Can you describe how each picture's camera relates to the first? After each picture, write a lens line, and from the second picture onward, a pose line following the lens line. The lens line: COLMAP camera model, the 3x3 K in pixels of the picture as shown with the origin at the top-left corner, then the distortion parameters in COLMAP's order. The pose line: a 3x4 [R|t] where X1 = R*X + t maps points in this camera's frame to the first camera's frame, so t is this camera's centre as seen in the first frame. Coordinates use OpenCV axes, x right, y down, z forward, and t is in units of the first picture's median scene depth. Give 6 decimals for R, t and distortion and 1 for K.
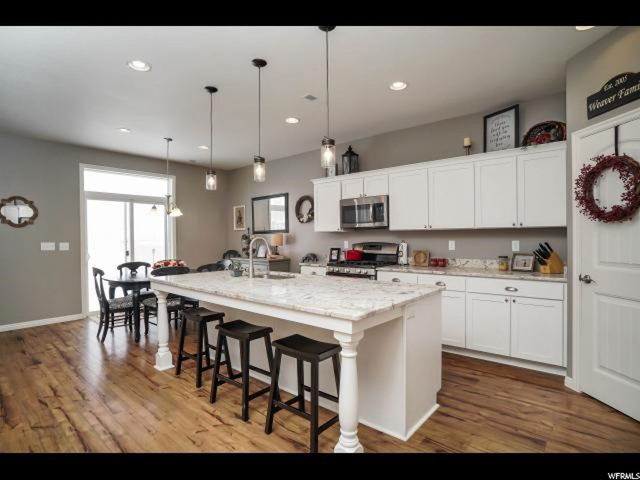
lens RADIAL K [[337.1, 0, 324.4], [0, 337.1, 239.0], [0, 0, 1]] dist [-0.038222, 0.011718]
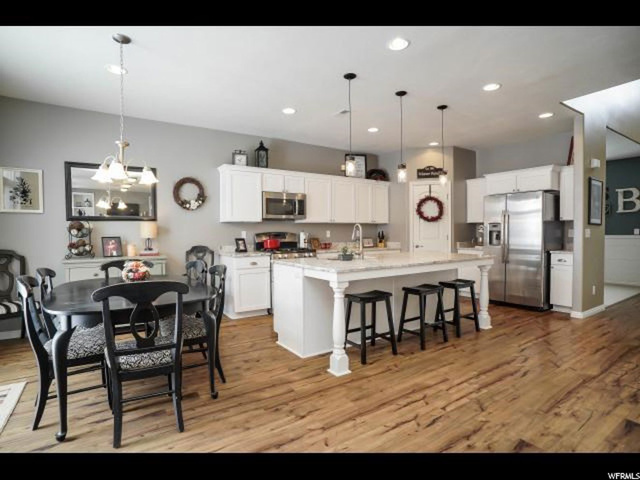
lens RADIAL K [[337.1, 0, 318.2], [0, 337.1, 241.0], [0, 0, 1]] dist [-0.038222, 0.011718]
pose [[0.257674, -0.019709, 0.966031, -1.240599], [0.009517, 0.999795, 0.017859, 0.026382], [-0.966185, 0.004592, 0.257809, 0.769226]]
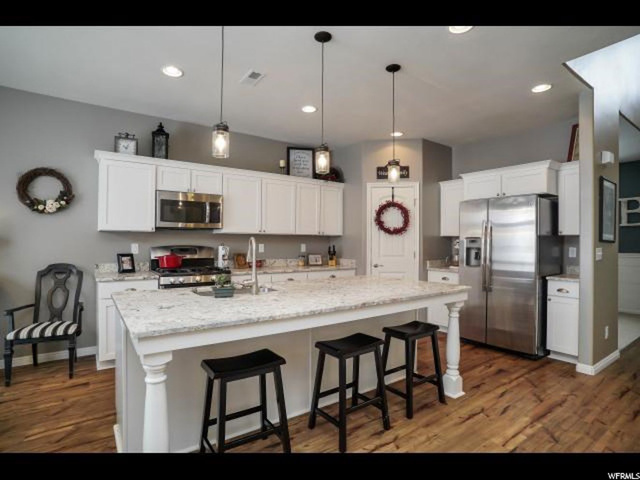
lens RADIAL K [[337.1, 0, 316.7], [0, 337.1, 241.6], [0, 0, 1]] dist [-0.038222, 0.011718]
pose [[0.231429, 0.009786, 0.972802, -0.807086], [-0.004260, 0.999950, -0.009046, 0.006645], [-0.972842, -0.002051, 0.231460, 0.641253]]
